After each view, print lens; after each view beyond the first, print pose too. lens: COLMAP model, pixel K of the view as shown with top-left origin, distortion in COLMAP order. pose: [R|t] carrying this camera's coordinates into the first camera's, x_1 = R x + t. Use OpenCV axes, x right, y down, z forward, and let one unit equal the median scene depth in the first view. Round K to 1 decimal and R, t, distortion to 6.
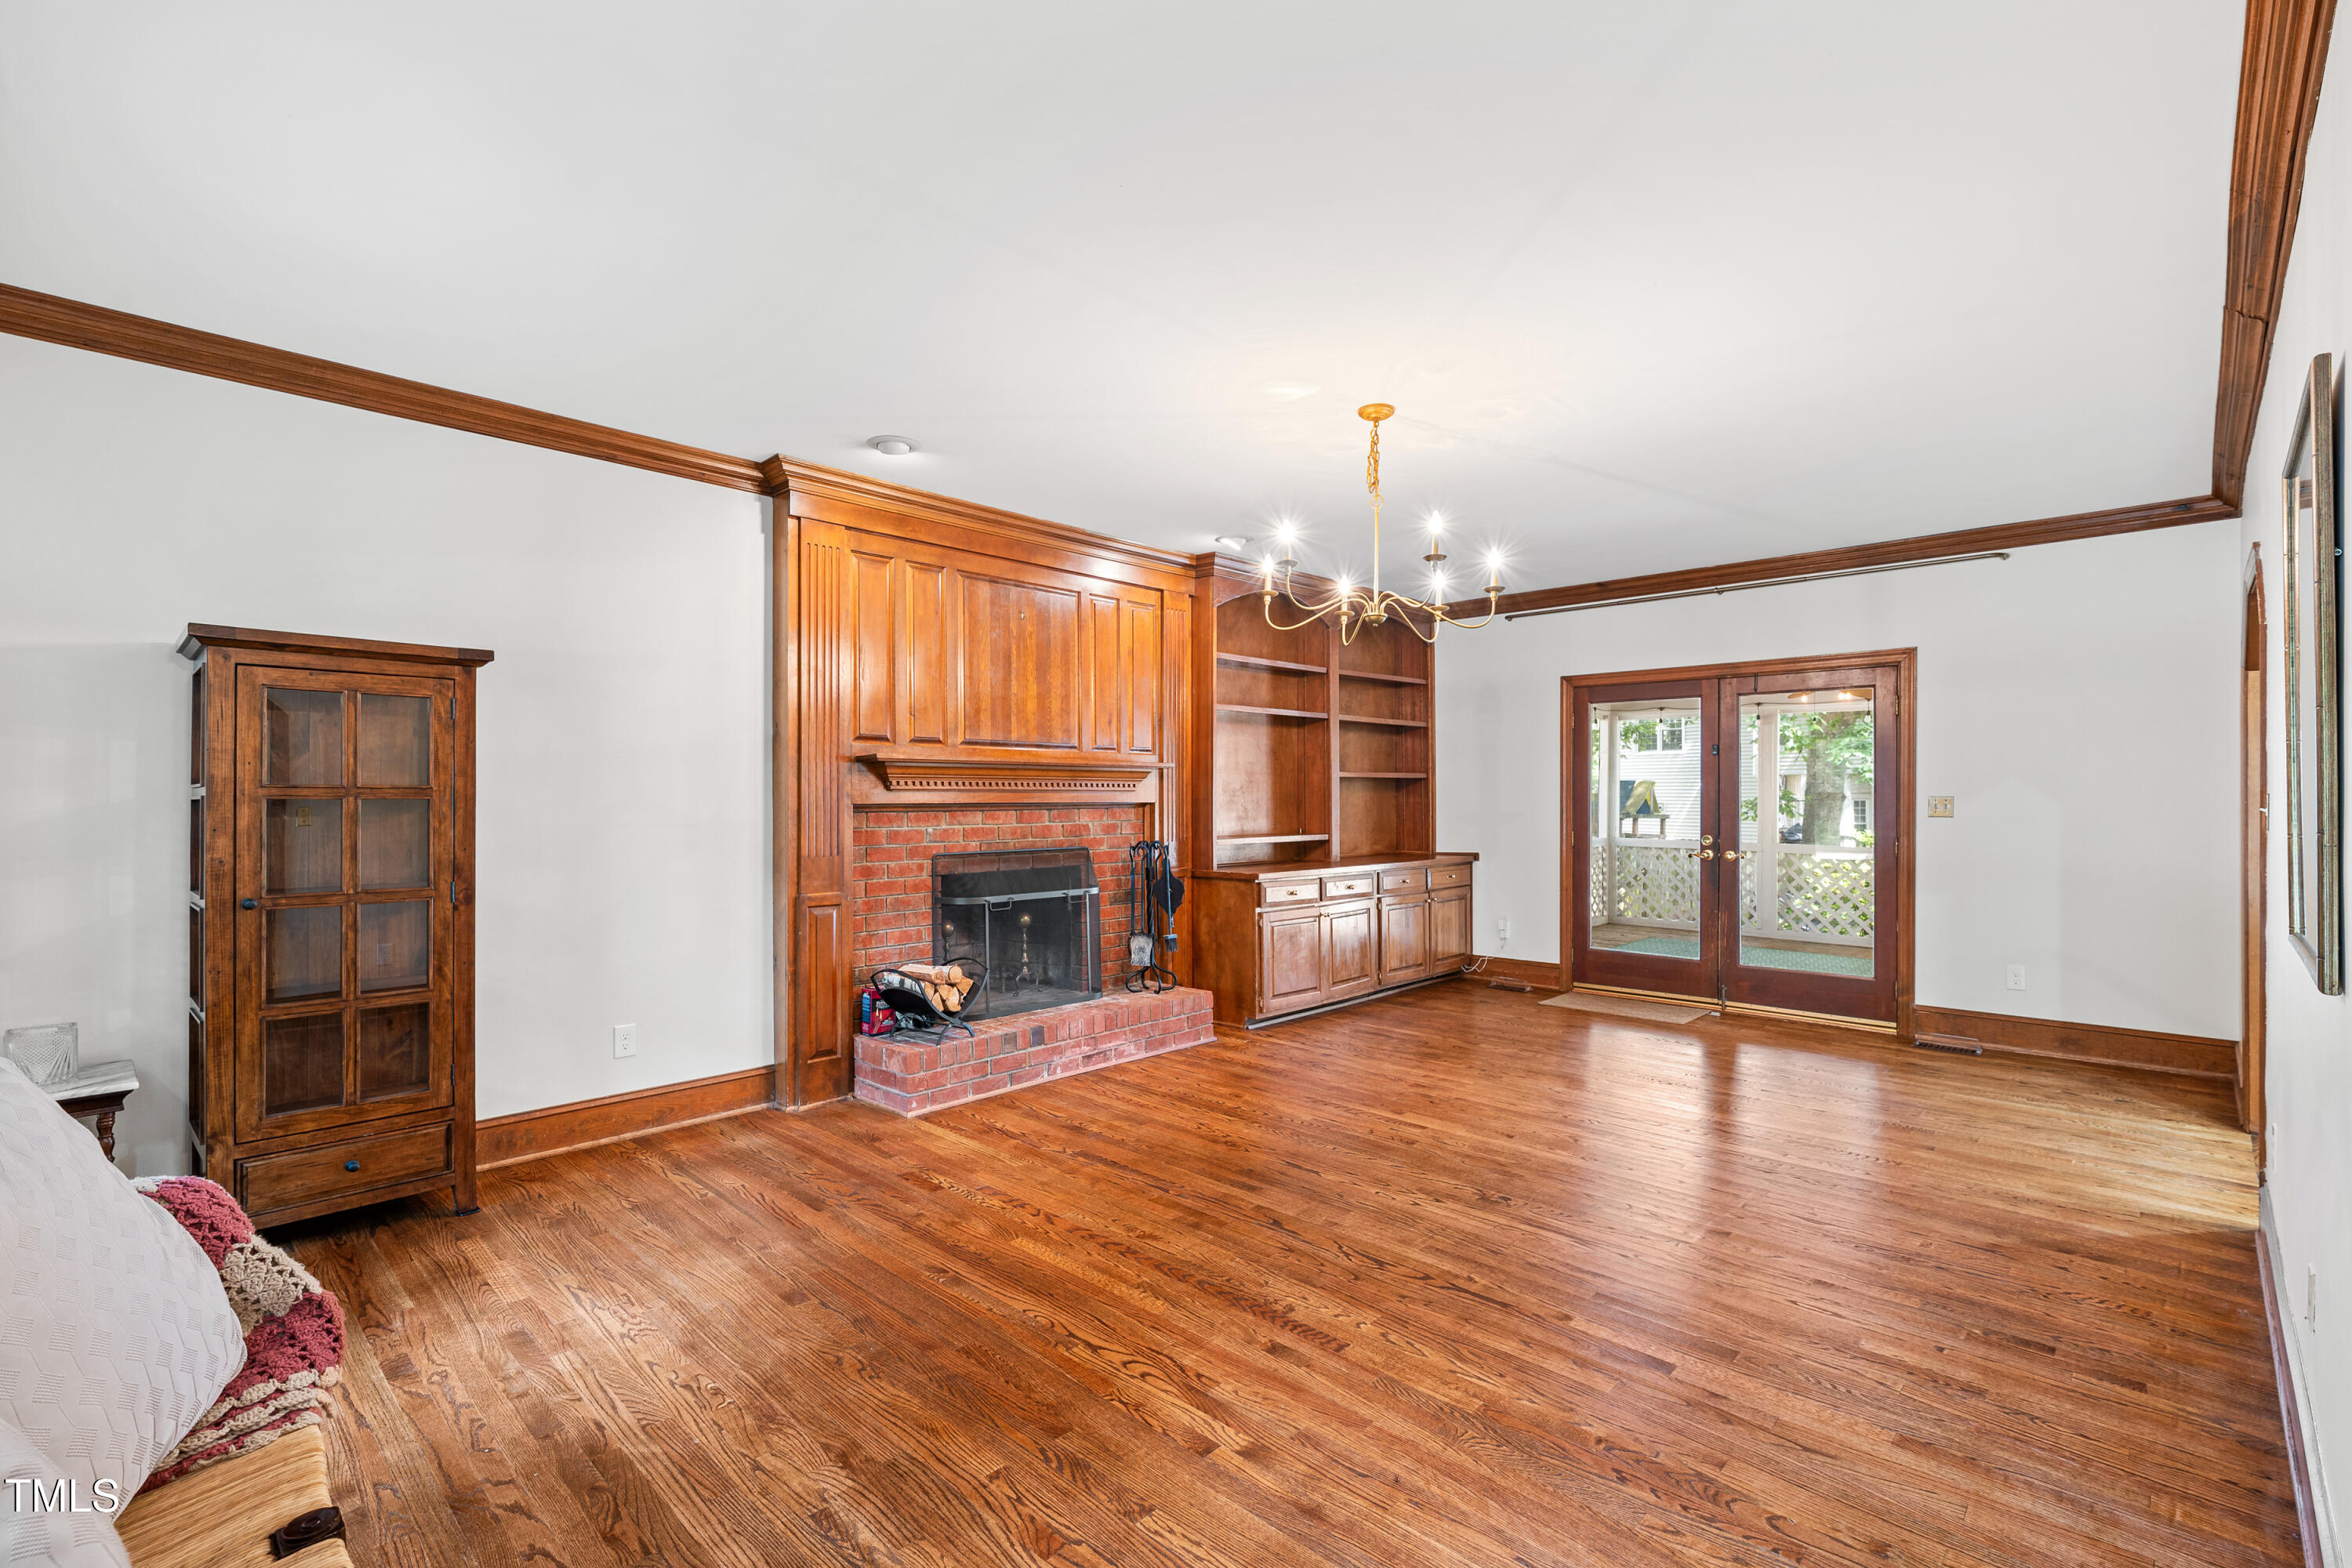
lens RADIAL K [[1045.0, 0, 1117.1], [0, 1045.0, 798.4], [0, 0, 1]] dist [-0.000846, 0.000232]
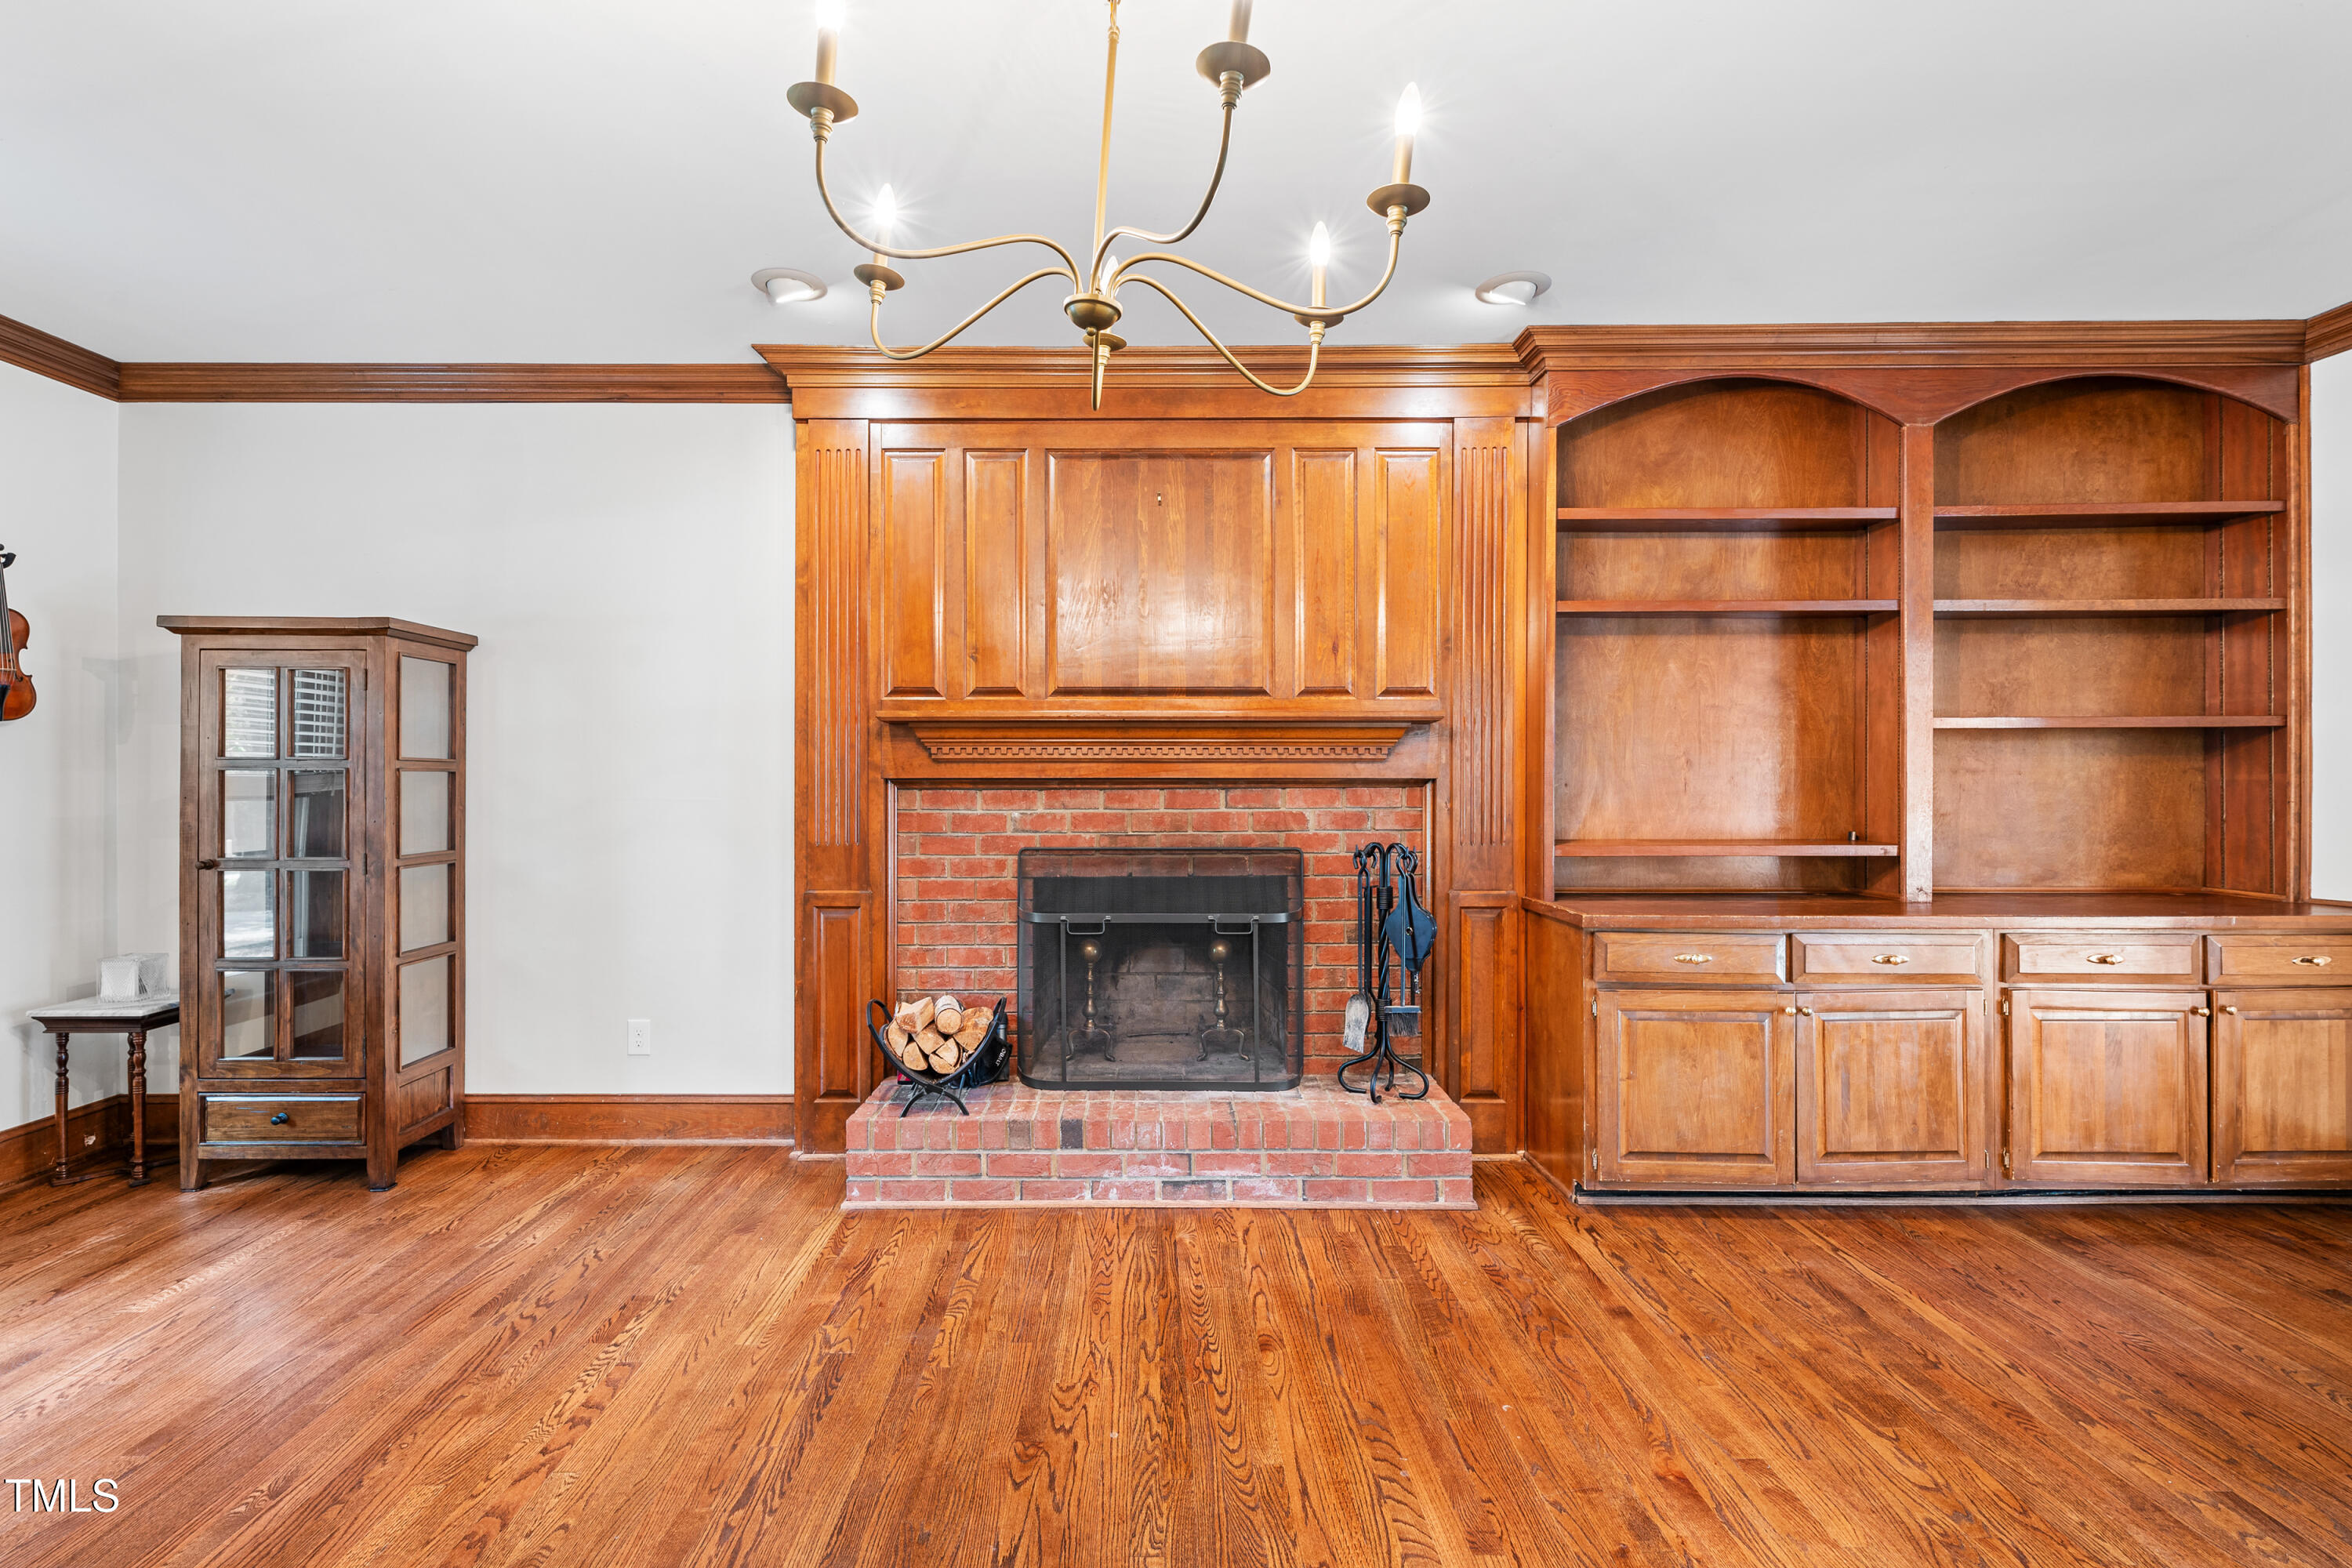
lens RADIAL K [[1045.0, 0, 1183.4], [0, 1045.0, 786.4], [0, 0, 1]] dist [-0.000846, 0.000232]
pose [[0.716660, 0.007918, -0.697378, 0.425277], [-0.001856, 0.999954, 0.009447, 0.003535], [0.697421, -0.005476, 0.716641, 0.576033]]
